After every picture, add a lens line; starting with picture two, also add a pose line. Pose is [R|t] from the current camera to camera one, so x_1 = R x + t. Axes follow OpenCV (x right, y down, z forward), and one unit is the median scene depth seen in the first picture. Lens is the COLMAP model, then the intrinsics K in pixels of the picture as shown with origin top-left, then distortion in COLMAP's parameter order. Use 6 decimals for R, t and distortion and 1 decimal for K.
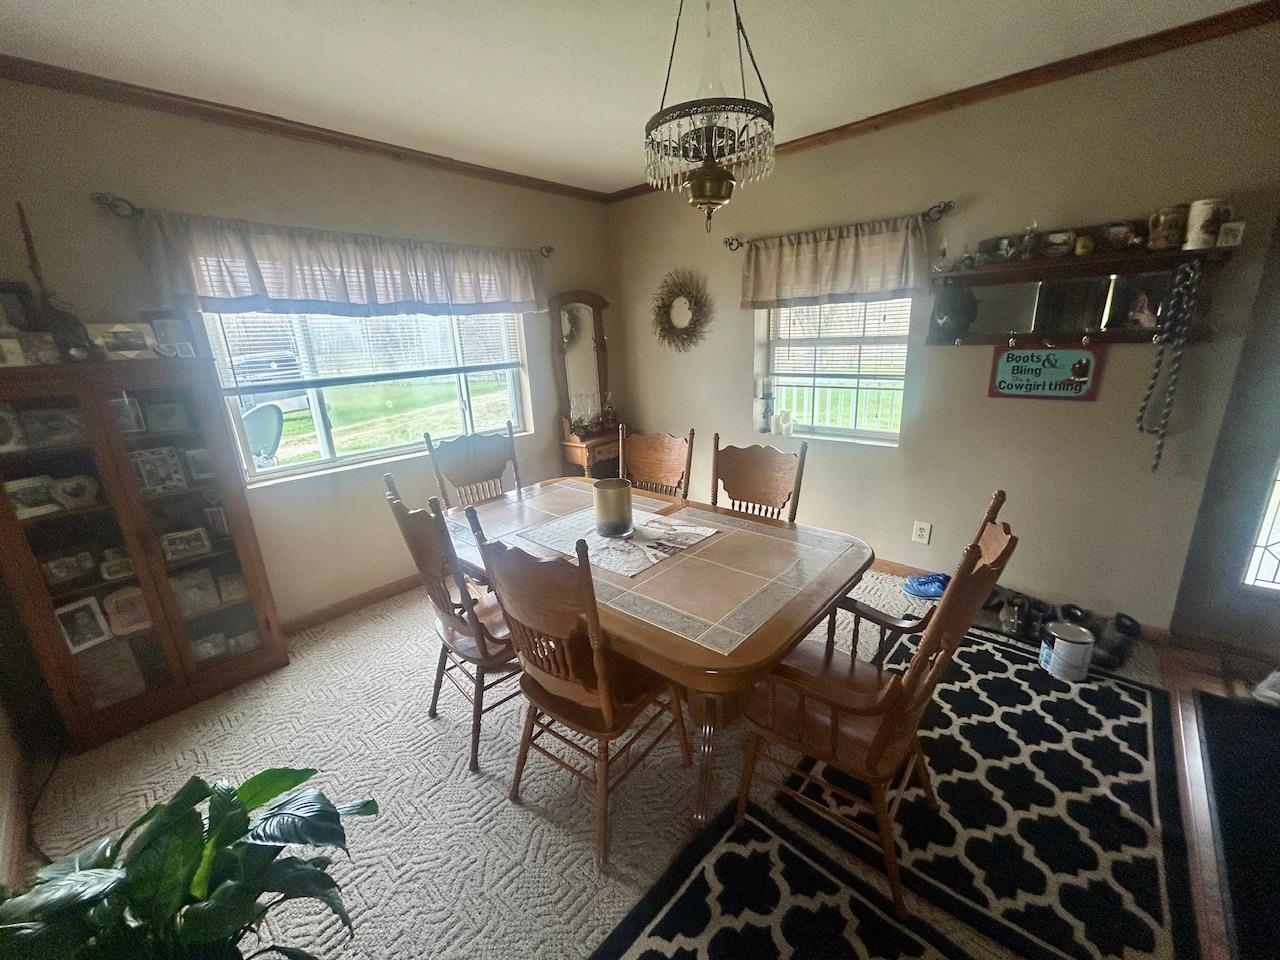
lens RADIAL K [[517.1, 0, 640.6], [0, 517.1, 478.9], [0, 0, 1]] dist [-0.000967, 0.000277]
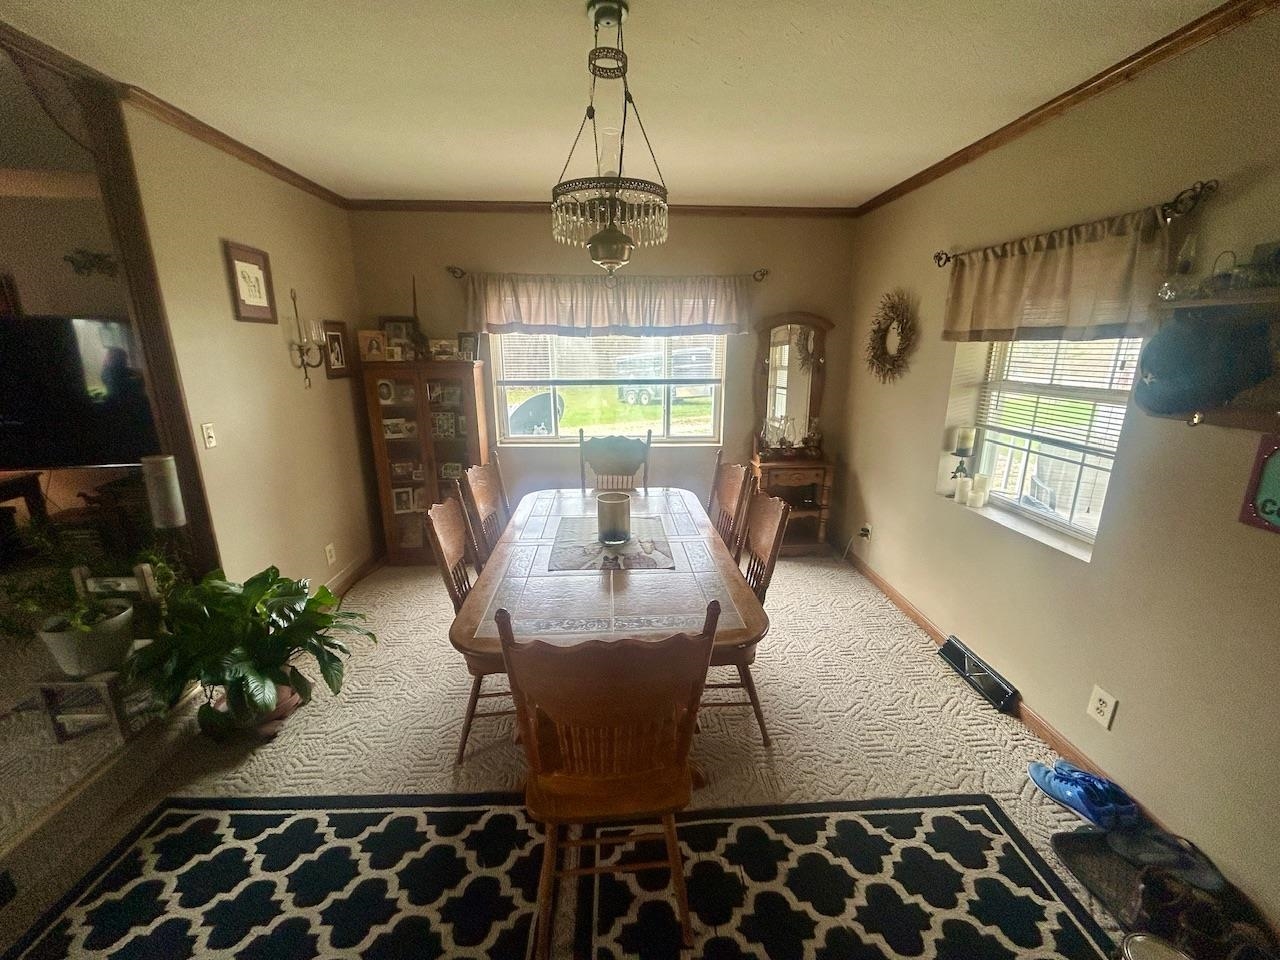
lens RADIAL K [[517.1, 0, 639.6], [0, 517.1, 479.1], [0, 0, 1]] dist [-0.000967, 0.000277]
pose [[0.706999, 0.220957, -0.671811, 0.552589], [-0.221491, 0.971330, 0.086376, -0.103632], [0.671635, 0.087732, 0.735669, 0.145723]]
